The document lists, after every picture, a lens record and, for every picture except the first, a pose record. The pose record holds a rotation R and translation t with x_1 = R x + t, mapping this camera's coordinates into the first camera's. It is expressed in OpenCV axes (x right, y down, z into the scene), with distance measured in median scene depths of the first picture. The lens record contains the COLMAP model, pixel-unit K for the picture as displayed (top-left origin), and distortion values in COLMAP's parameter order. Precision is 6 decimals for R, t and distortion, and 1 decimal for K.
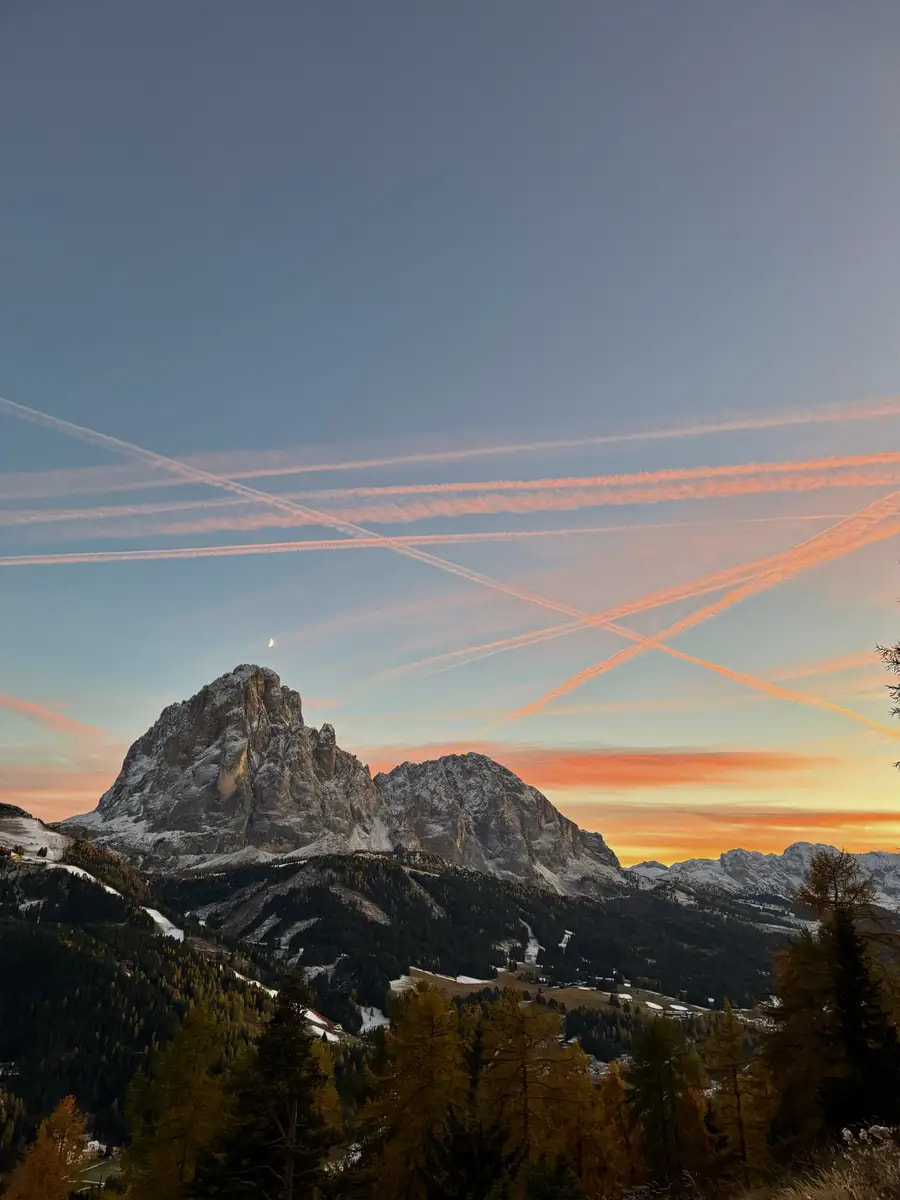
lens RADIAL K [[842.8, 0, 450.0], [0, 842.8, 600.0], [0, 0, 1]] dist [0.144094, -0.251923]
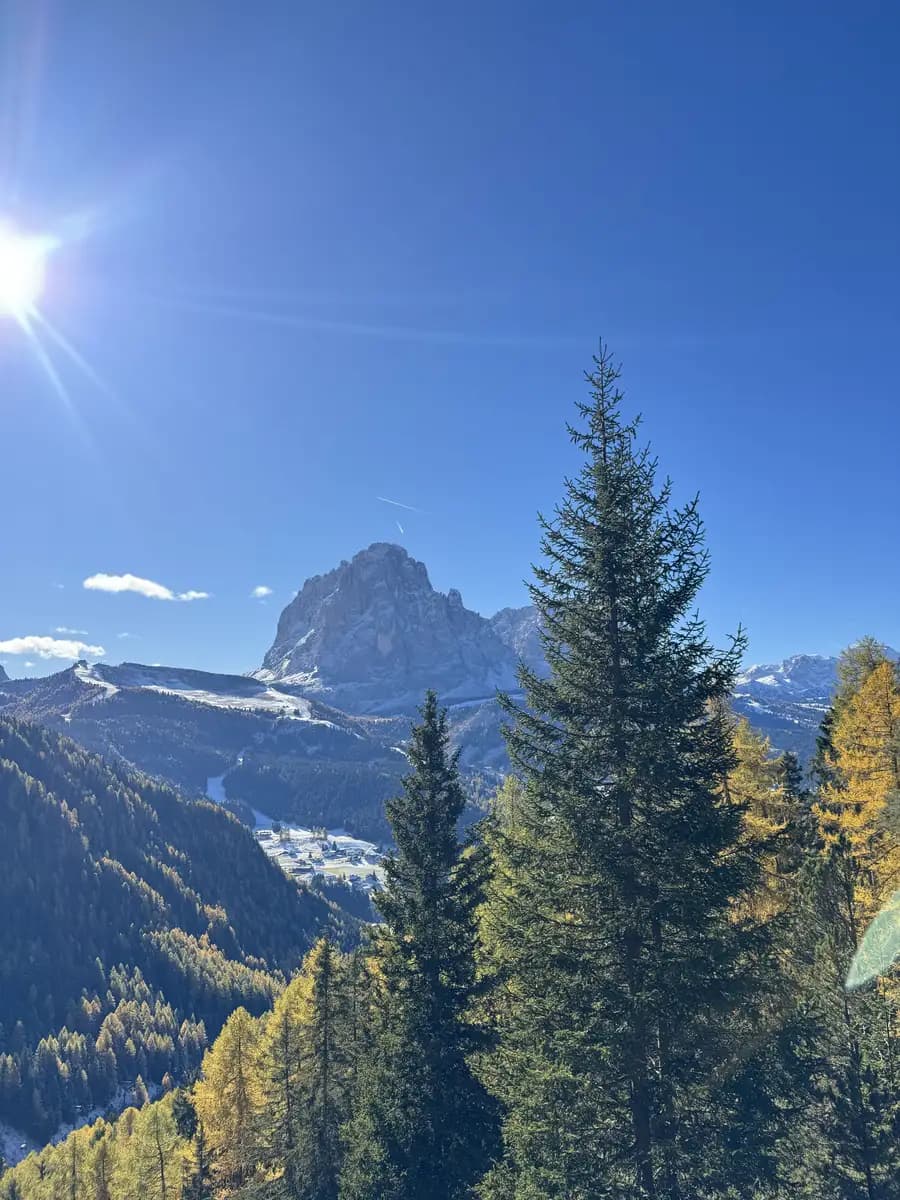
lens RADIAL K [[842.8, 0, 450.0], [0, 842.8, 600.0], [0, 0, 1]] dist [0.144094, -0.251923]
pose [[0.995699, -0.068345, -0.062545, -0.082212], [0.079832, 0.975516, 0.204926, -0.087925], [0.047008, -0.209038, 0.976777, -0.173758]]
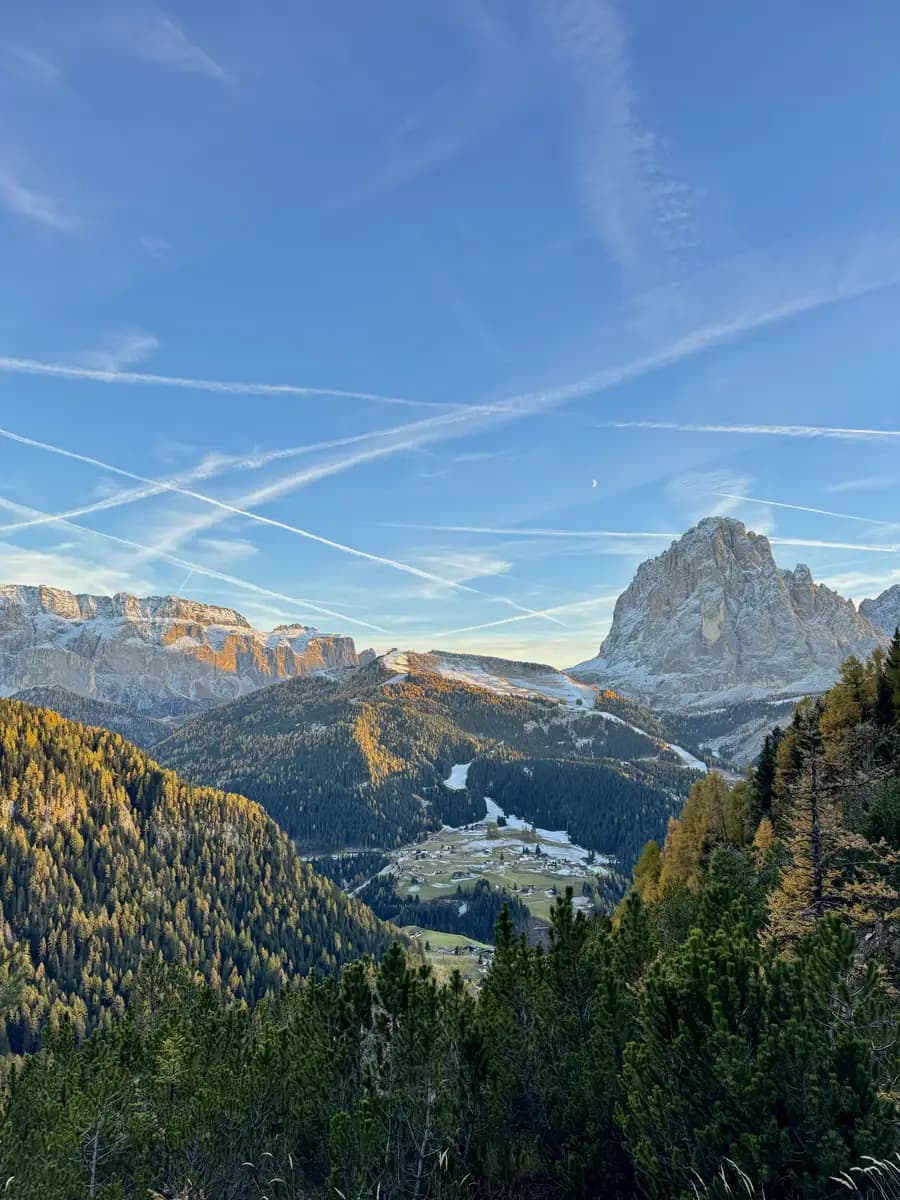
lens RADIAL K [[842.8, 0, 450.0], [0, 842.8, 600.0], [0, 0, 1]] dist [0.144094, -0.251923]
pose [[0.856254, -0.102196, -0.506345, 0.010802], [0.200549, 0.969111, 0.143542, -0.046076], [0.476035, -0.224456, 0.850300, -0.082608]]
